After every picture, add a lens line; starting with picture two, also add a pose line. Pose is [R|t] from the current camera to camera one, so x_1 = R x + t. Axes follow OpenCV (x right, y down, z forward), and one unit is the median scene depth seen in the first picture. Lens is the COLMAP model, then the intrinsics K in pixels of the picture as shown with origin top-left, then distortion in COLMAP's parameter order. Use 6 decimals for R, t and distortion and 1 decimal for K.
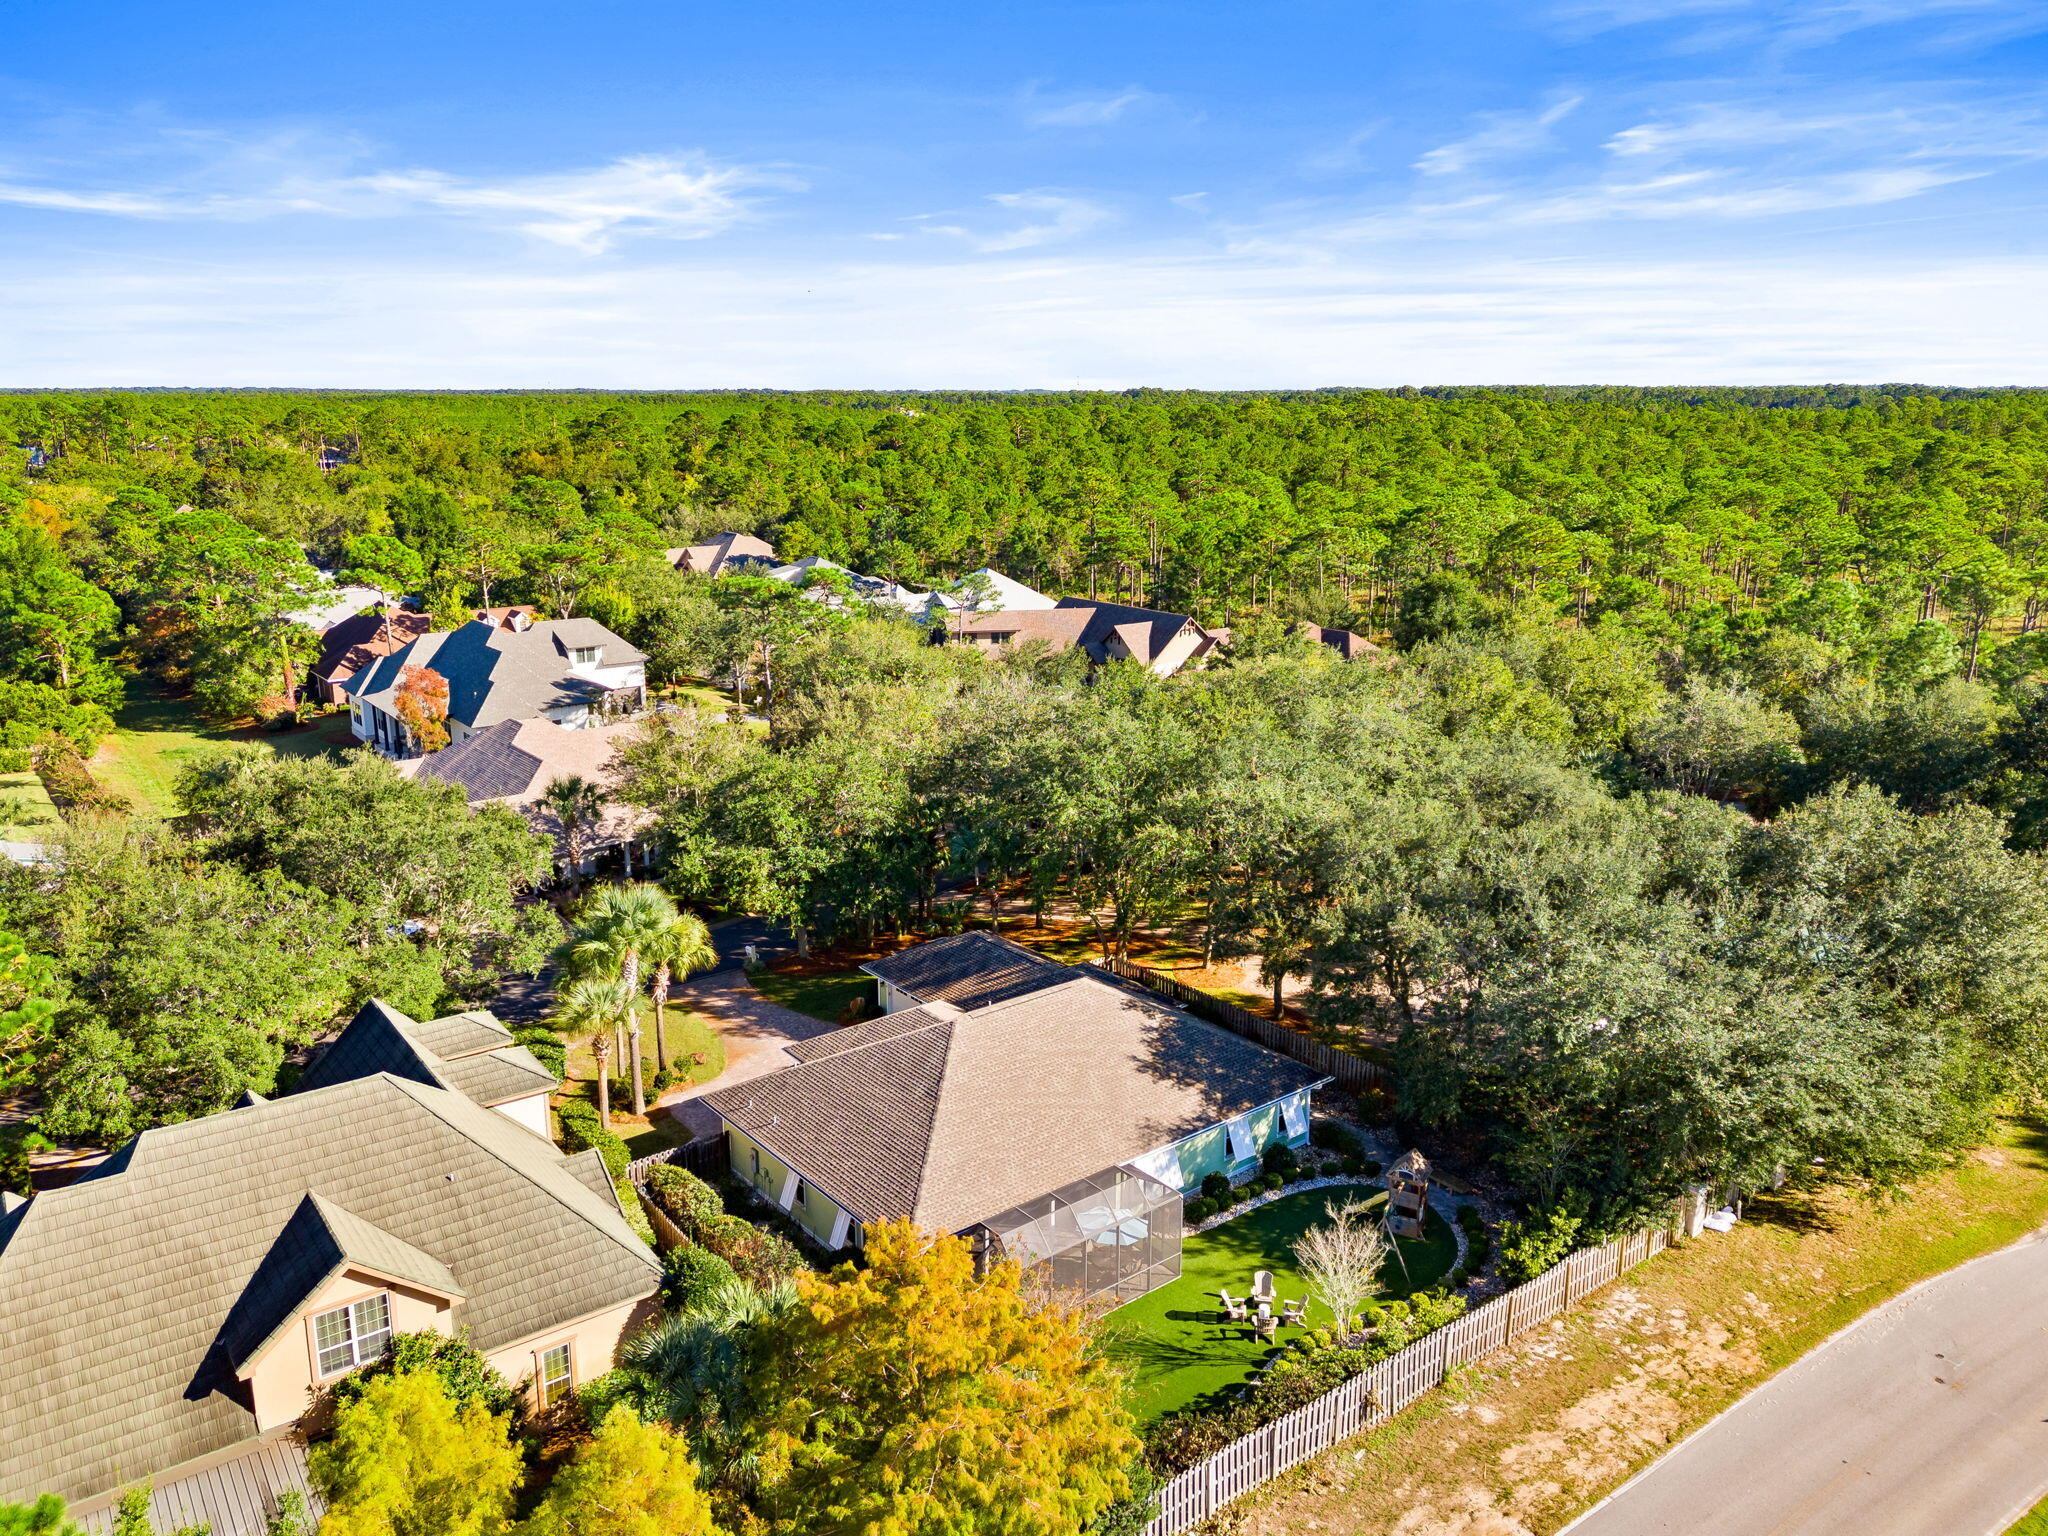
lens RADIAL K [[1483.5, 0, 1024.0], [0, 1483.5, 768.0], [0, 0, 1]] dist [0.054547, -0.002128]
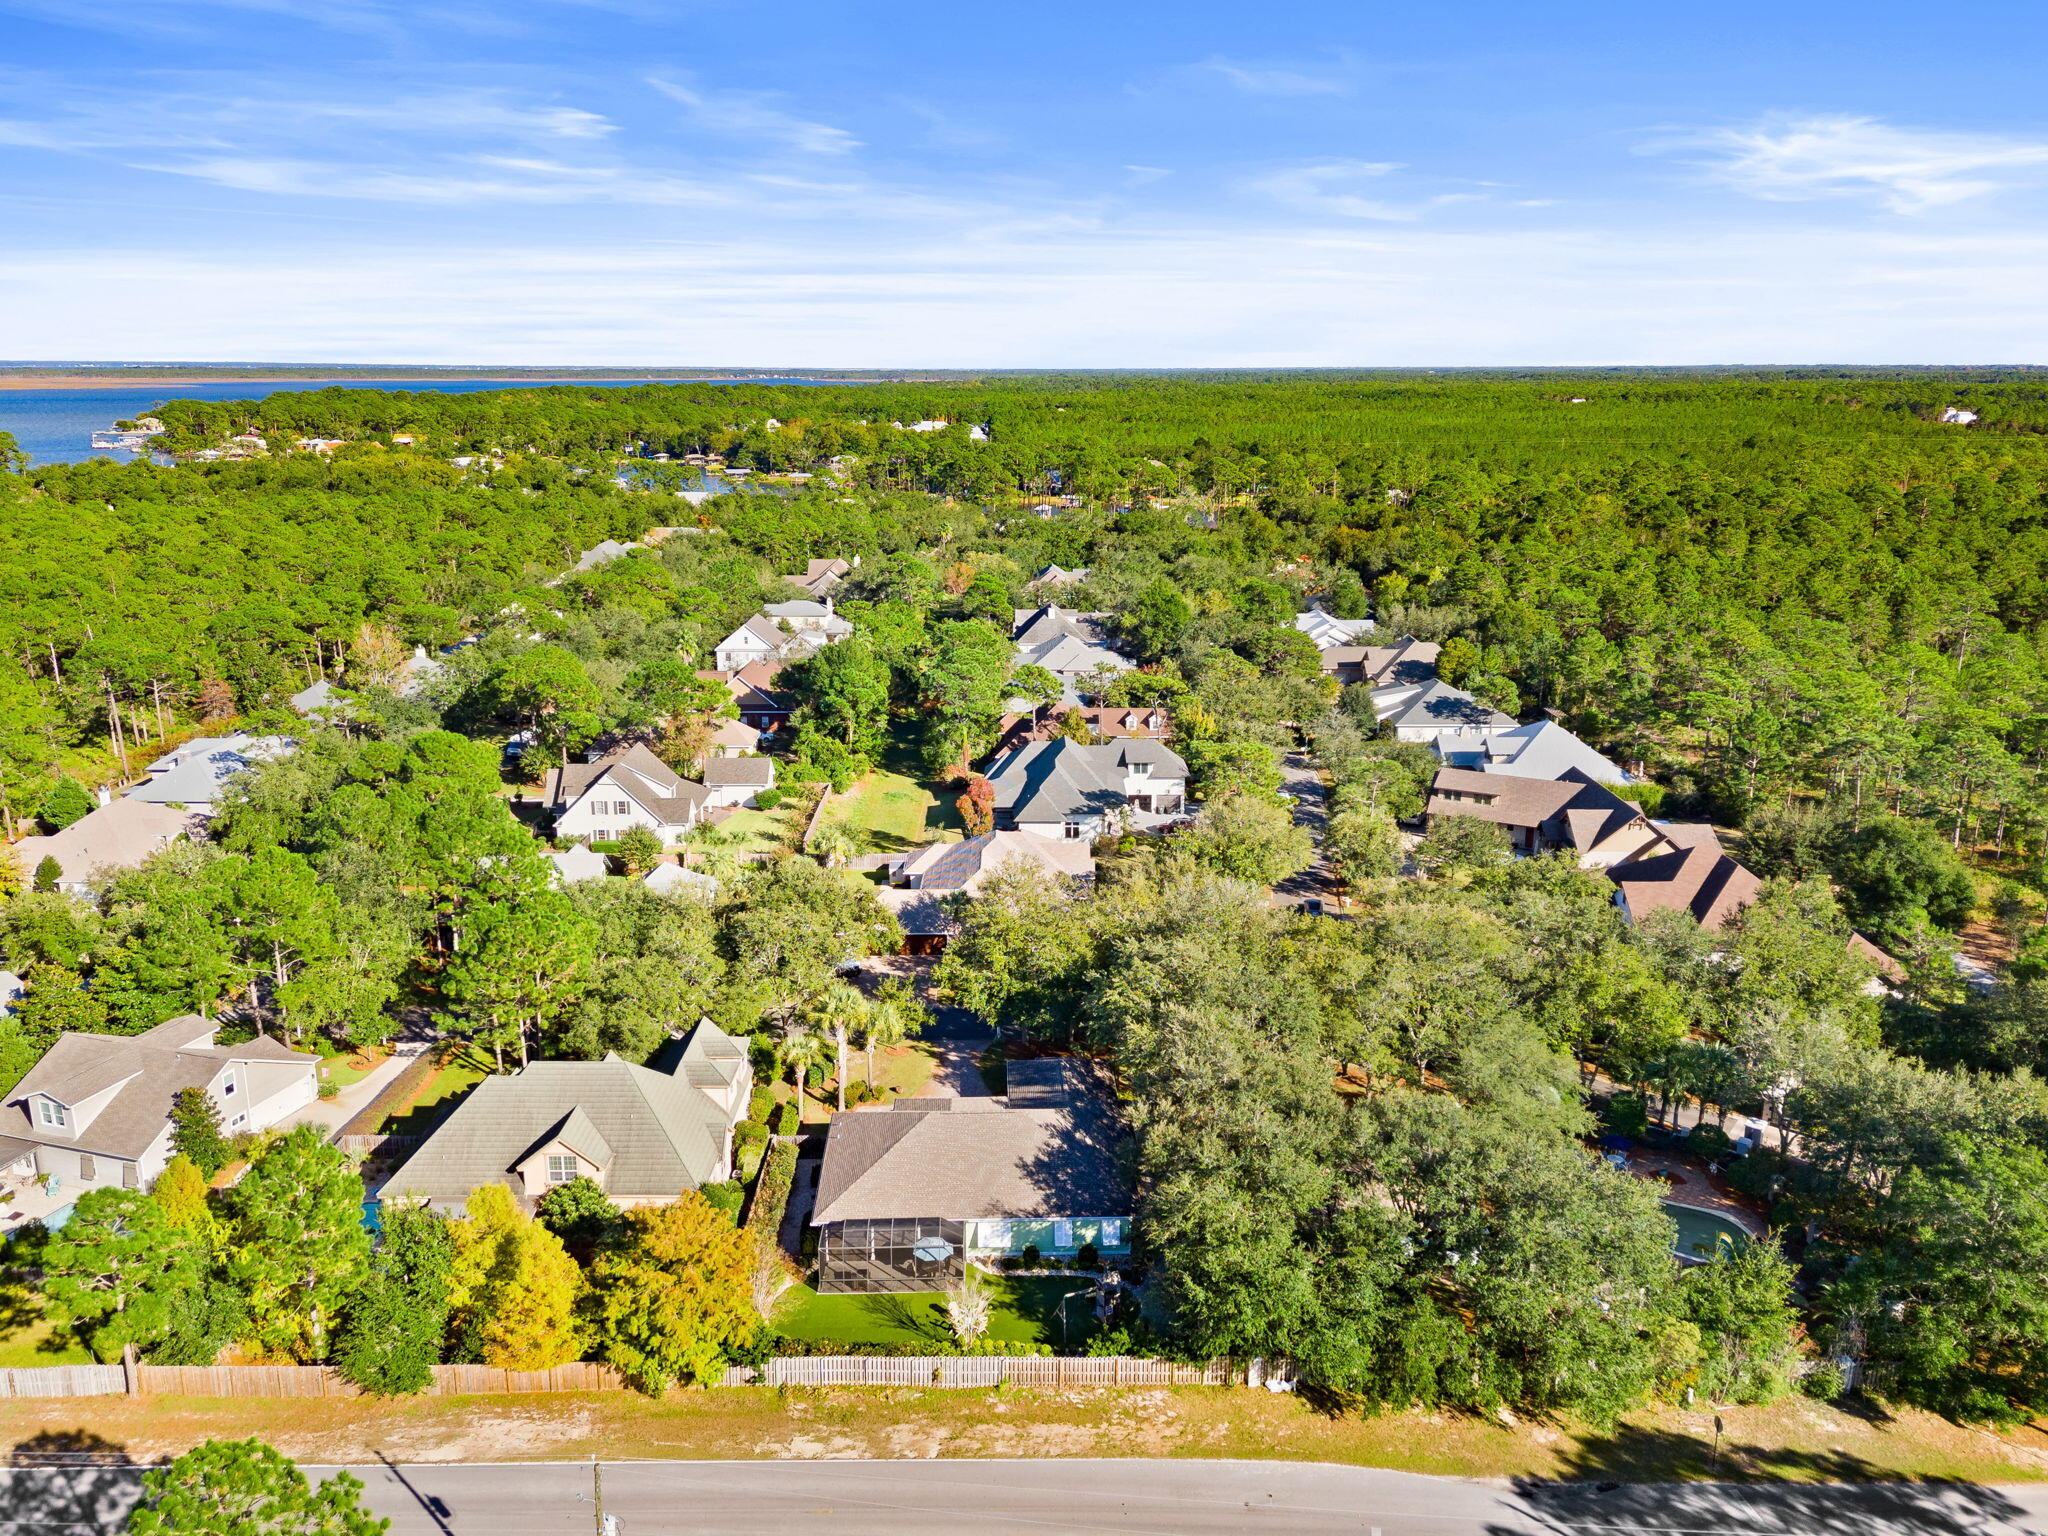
lens RADIAL K [[1483.5, 0, 1024.0], [0, 1483.5, 768.0], [0, 0, 1]] dist [0.054547, -0.002128]
pose [[0.806750, 0.151255, -0.571206, 0.825837], [-0.147673, 0.987618, 0.052953, -0.283518], [0.572142, 0.041631, 0.819097, -0.321179]]
